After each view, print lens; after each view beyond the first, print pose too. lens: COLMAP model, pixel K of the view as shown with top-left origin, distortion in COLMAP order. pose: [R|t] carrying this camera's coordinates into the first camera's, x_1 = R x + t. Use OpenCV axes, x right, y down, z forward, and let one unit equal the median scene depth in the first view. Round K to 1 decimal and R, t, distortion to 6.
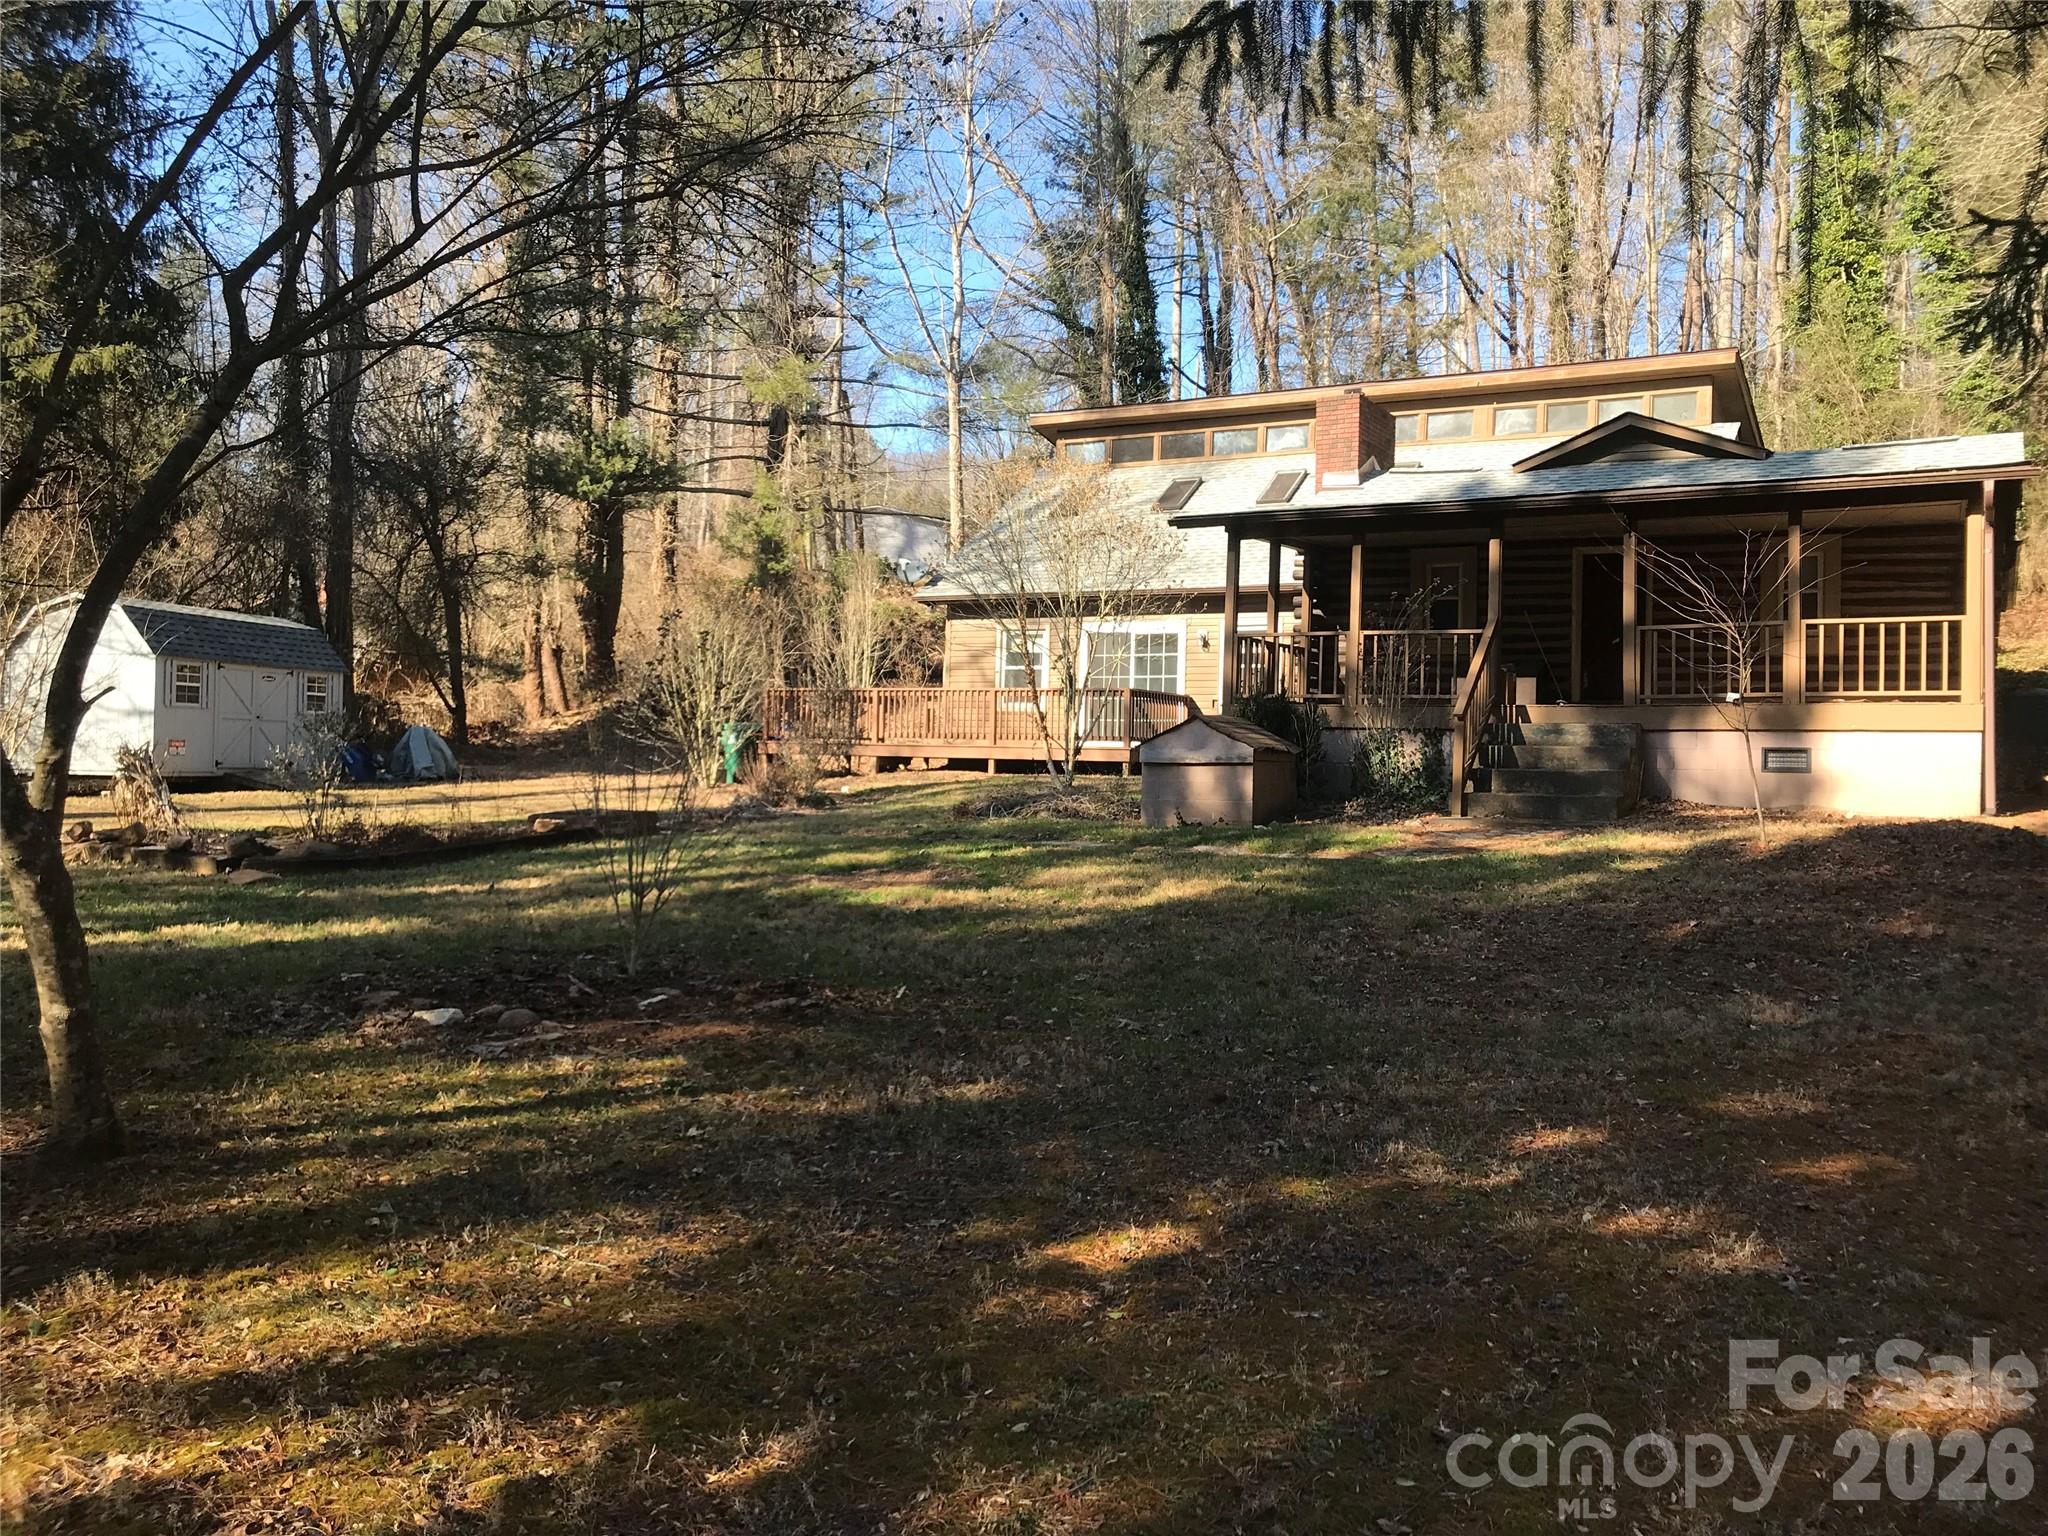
lens RADIAL K [[1675.2, 0, 1020.0], [0, 1675.2, 761.9], [0, 0, 1]] dist [0.063459, -0.066909]
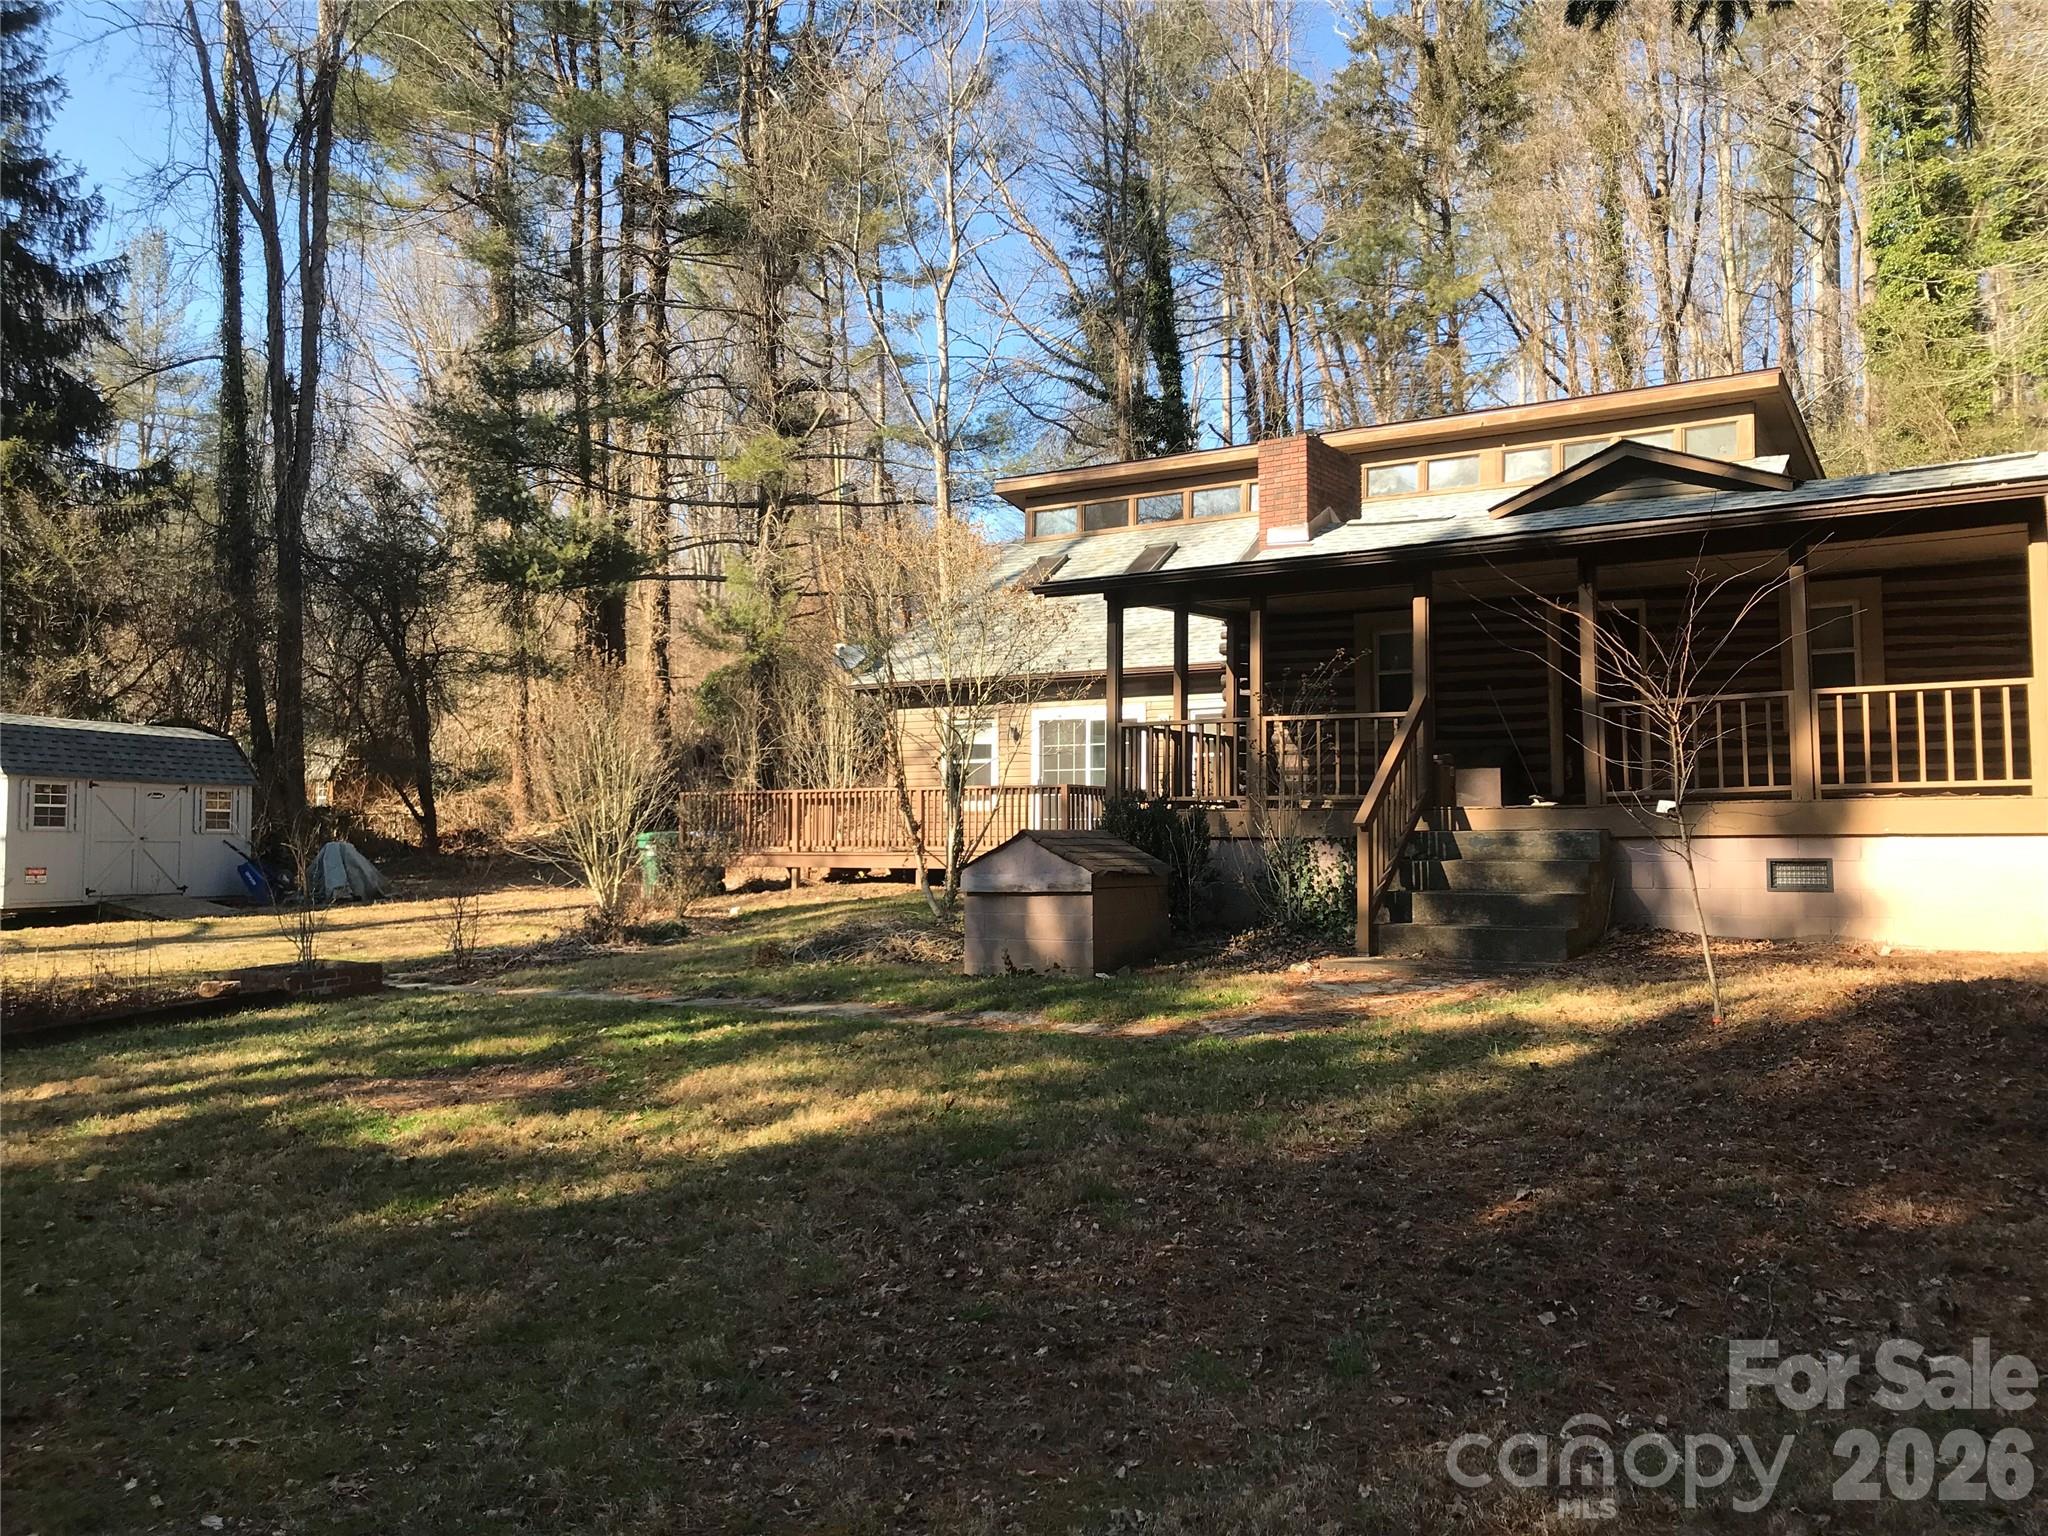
lens RADIAL K [[1675.2, 0, 1023.1], [0, 1675.2, 767.2], [0, 0, 1]] dist [0.063459, -0.066909]
pose [[0.997358, -0.025435, -0.068038, 0.092532], [0.022277, 0.998657, -0.046769, -0.012453], [0.069136, 0.045129, 0.996586, 0.128779]]
